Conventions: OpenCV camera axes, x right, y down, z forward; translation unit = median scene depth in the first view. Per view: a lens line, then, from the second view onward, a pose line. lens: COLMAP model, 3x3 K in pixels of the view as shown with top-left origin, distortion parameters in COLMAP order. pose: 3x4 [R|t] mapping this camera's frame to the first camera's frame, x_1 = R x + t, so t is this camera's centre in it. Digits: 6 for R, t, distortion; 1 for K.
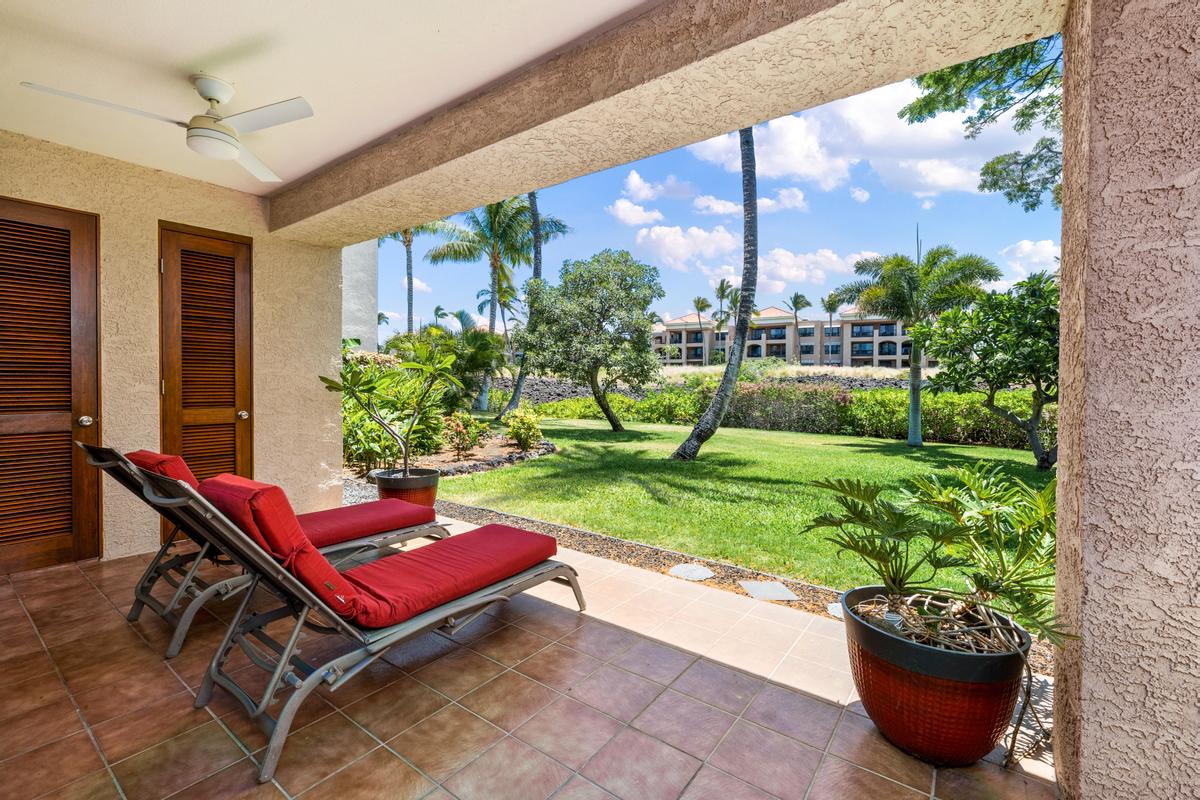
lens RADIAL K [[512.7, 0, 601.3], [0, 512.7, 382.4], [0, 0, 1]] dist [-0.000117, 0.000094]
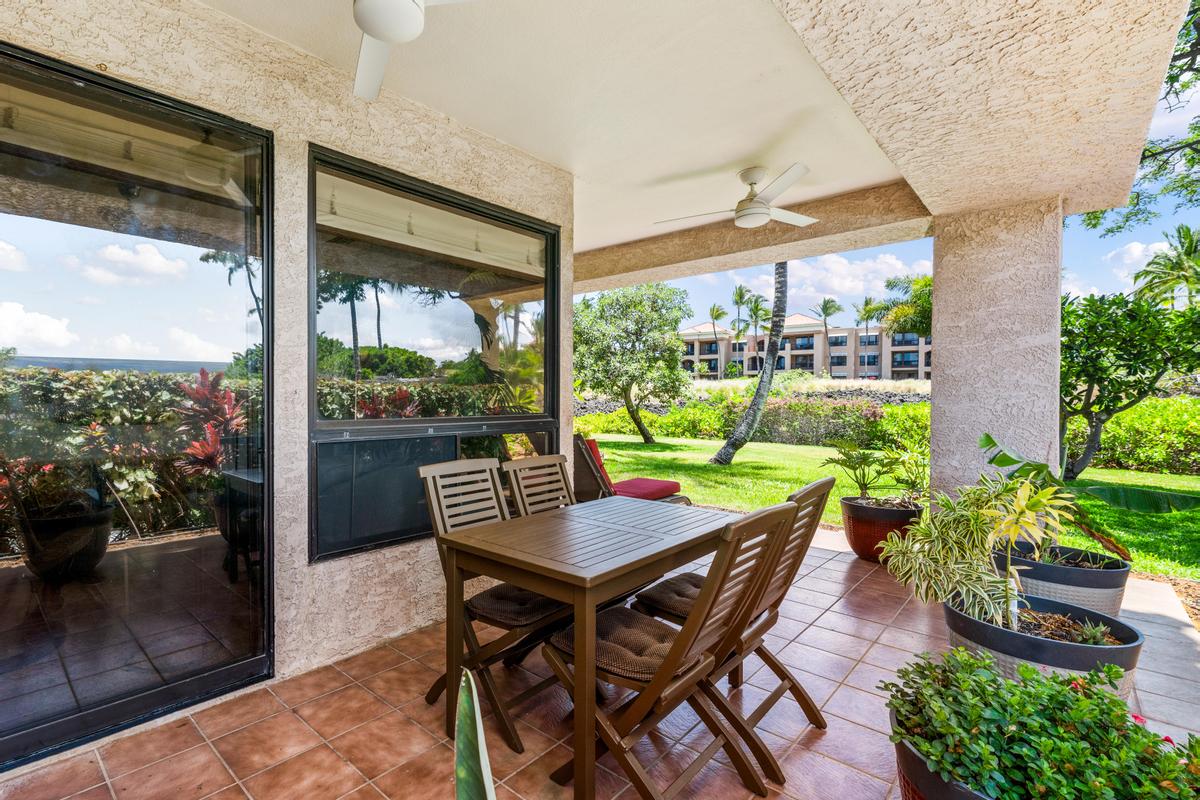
lens RADIAL K [[549.7, 0, 544.0], [0, 549.7, 401.3], [0, 0, 1]] dist [-0.000448, -0.000066]
pose [[0.993885, -0.001118, -0.110413, -0.057251], [0.001730, 0.999984, 0.005451, 0.000538], [0.110405, -0.005609, 0.993871, -0.160137]]
